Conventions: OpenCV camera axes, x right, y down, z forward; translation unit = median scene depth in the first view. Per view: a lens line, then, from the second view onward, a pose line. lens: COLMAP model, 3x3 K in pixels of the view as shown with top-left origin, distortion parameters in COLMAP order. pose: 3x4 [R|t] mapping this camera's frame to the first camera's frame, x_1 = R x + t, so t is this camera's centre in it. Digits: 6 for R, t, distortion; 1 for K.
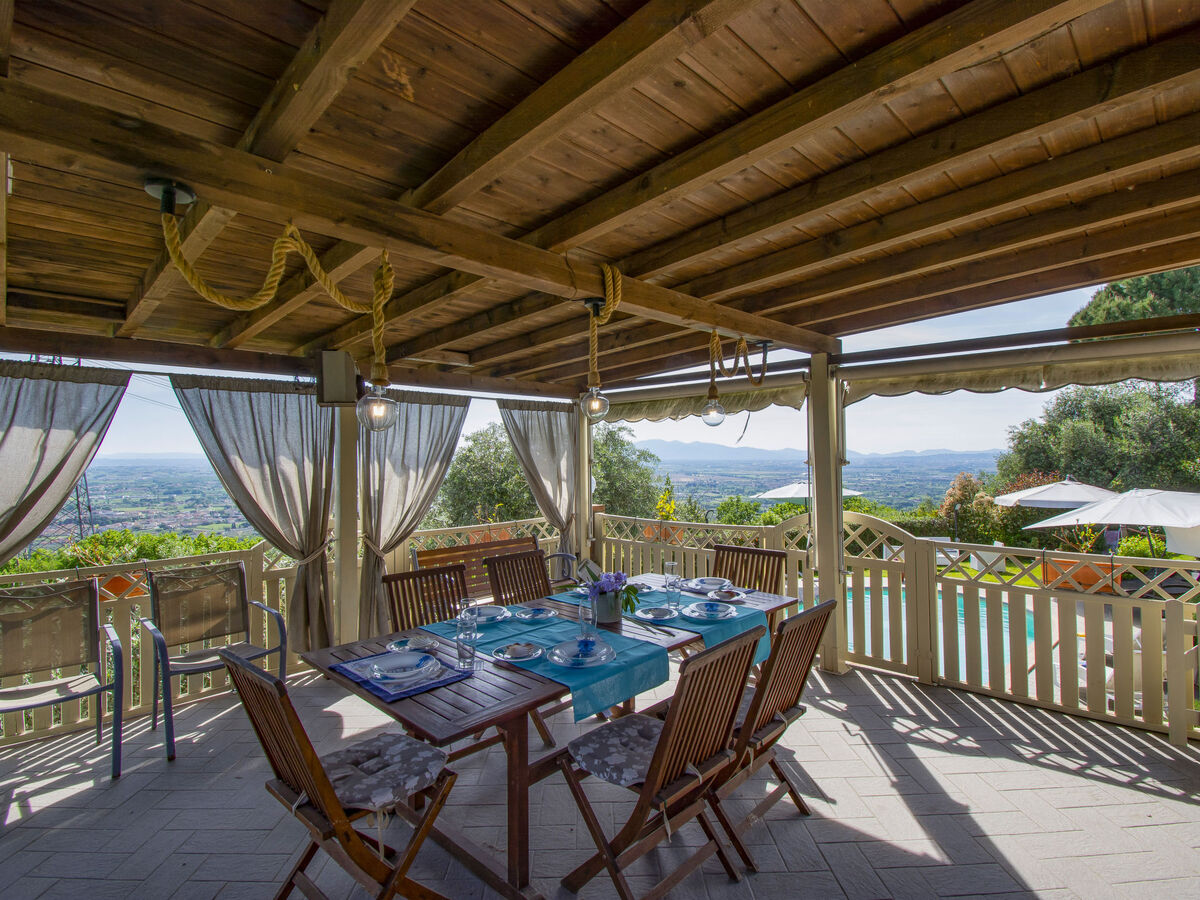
lens RADIAL K [[577.0, 0, 615.2], [0, 577.0, 470.2], [0, 0, 1]] dist [0.016737, -0.020137]
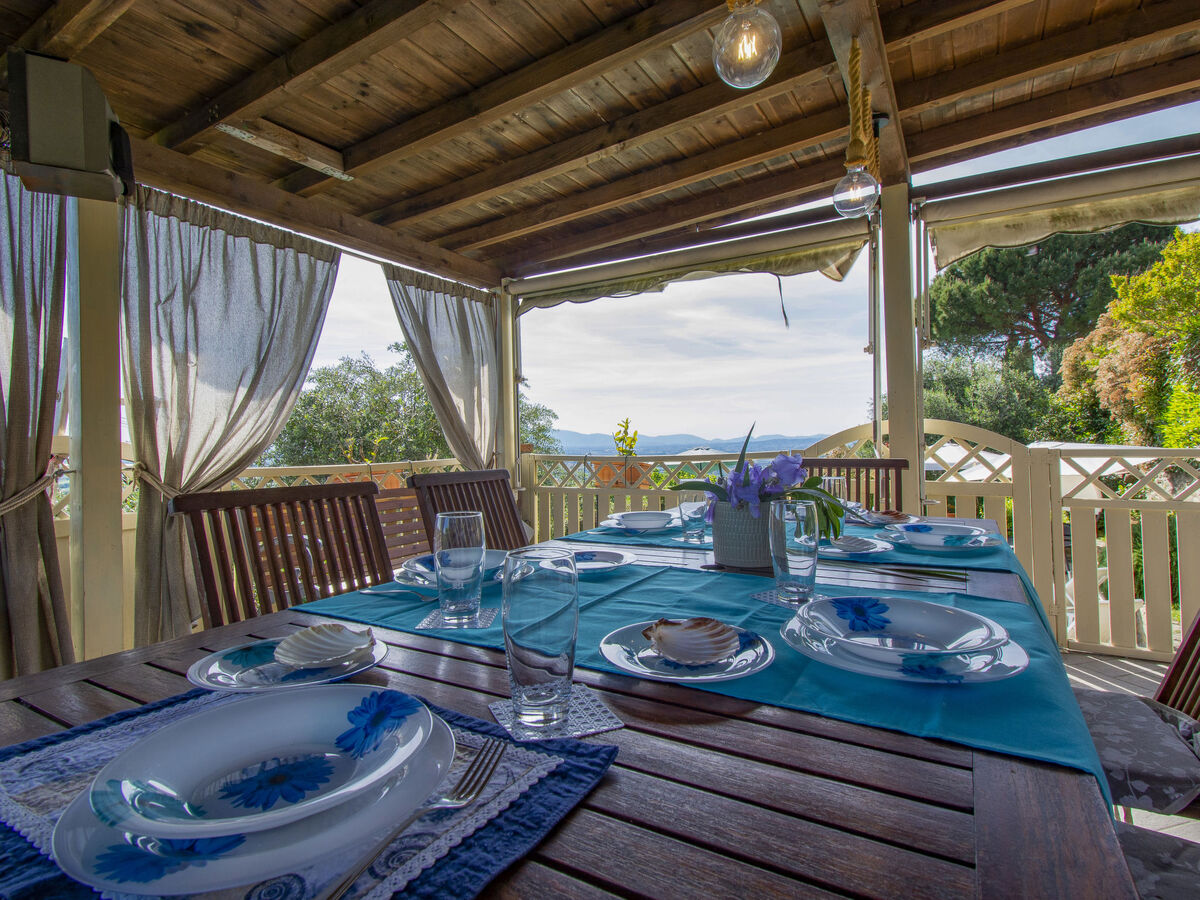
lens RADIAL K [[597.7, 0, 604.4], [0, 597.7, 452.1], [0, 0, 1]] dist [0.018891, -0.023446]
pose [[0.974662, -0.009644, 0.223475, -0.041731], [0.010510, 0.999941, -0.002685, 0.031680], [-0.223436, 0.004965, 0.974706, 0.110747]]
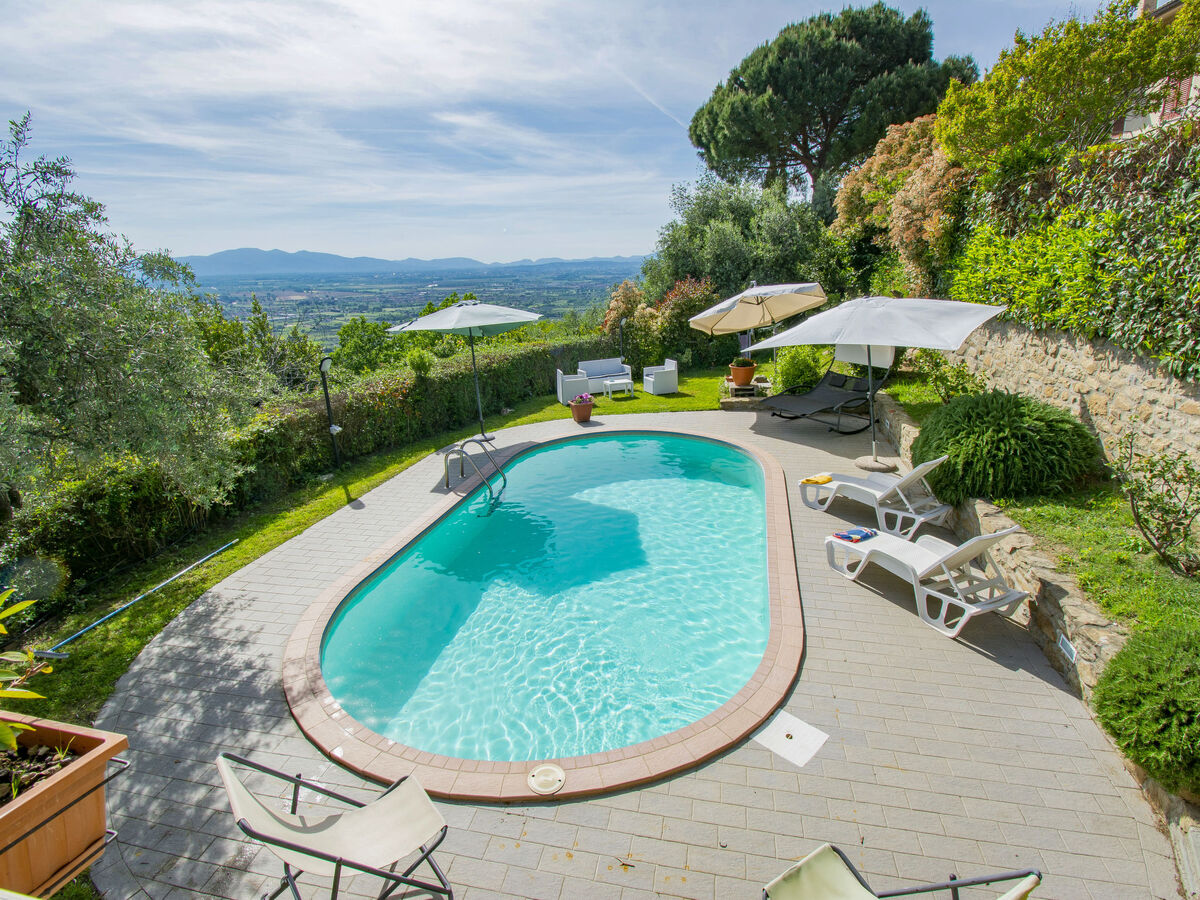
lens RADIAL K [[604.8, 0, 597.0], [0, 604.8, 457.3], [0, 0, 1]] dist [0.001826, -0.020383]
pose [[0.840287, -0.176320, 0.512668, 0.062372], [0.026826, 0.957999, 0.285513, -0.004268], [-0.541477, -0.226161, 0.809724, 0.310226]]
